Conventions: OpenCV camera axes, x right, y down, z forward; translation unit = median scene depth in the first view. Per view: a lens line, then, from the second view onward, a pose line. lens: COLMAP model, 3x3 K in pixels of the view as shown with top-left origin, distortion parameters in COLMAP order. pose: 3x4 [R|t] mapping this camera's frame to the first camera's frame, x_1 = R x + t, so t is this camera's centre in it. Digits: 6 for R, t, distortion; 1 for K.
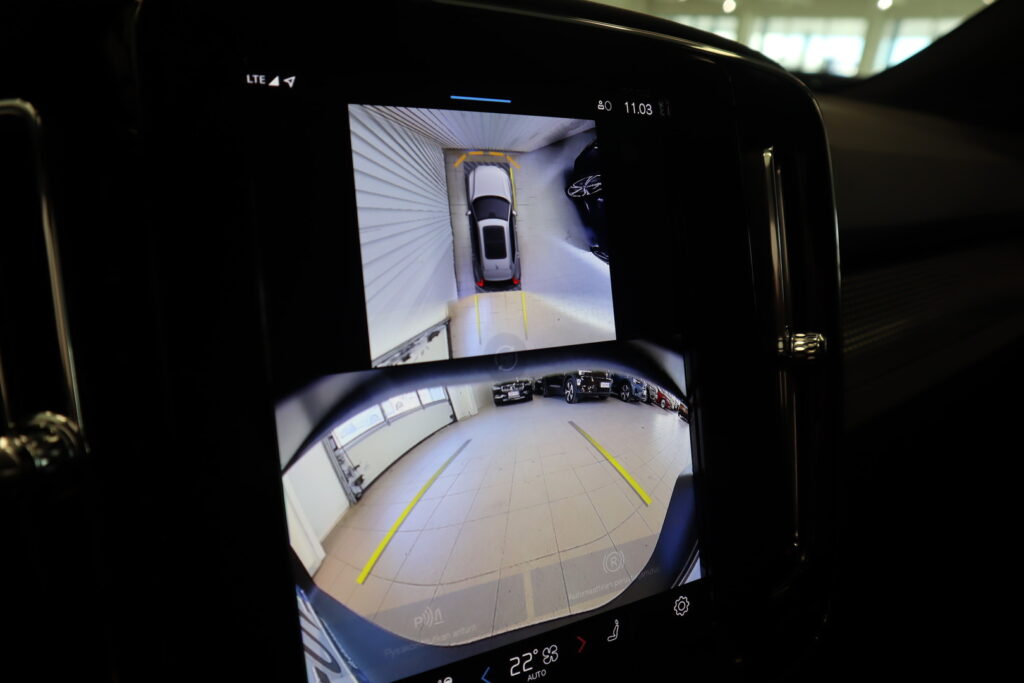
lens RADIAL K [[717.7, 0, 529.3], [0, 717.7, 336.3], [0, 0, 1]] dist [-0.113889, 0.113771]
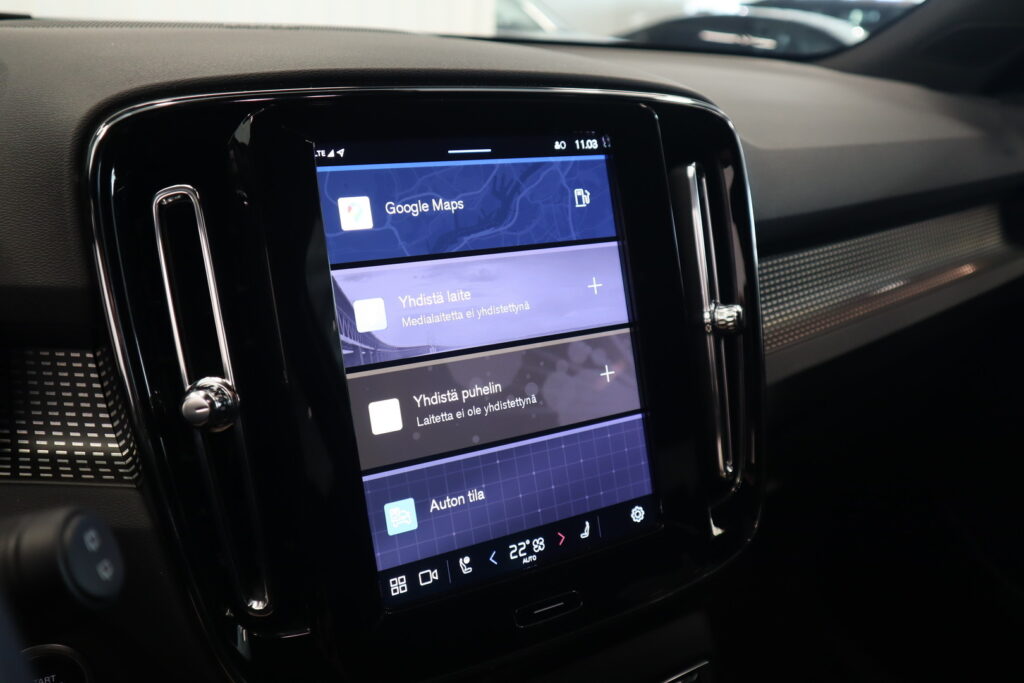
lens RADIAL K [[830.1, 0, 512.0], [0, 830.1, 341.5], [0, 0, 1]] dist [-0.062597, 0.001770]
pose [[0.998551, -0.048308, -0.023728, 0.035745], [0.048744, 0.998646, 0.018156, 0.018250], [0.022818, -0.019286, 0.999554, -0.632436]]
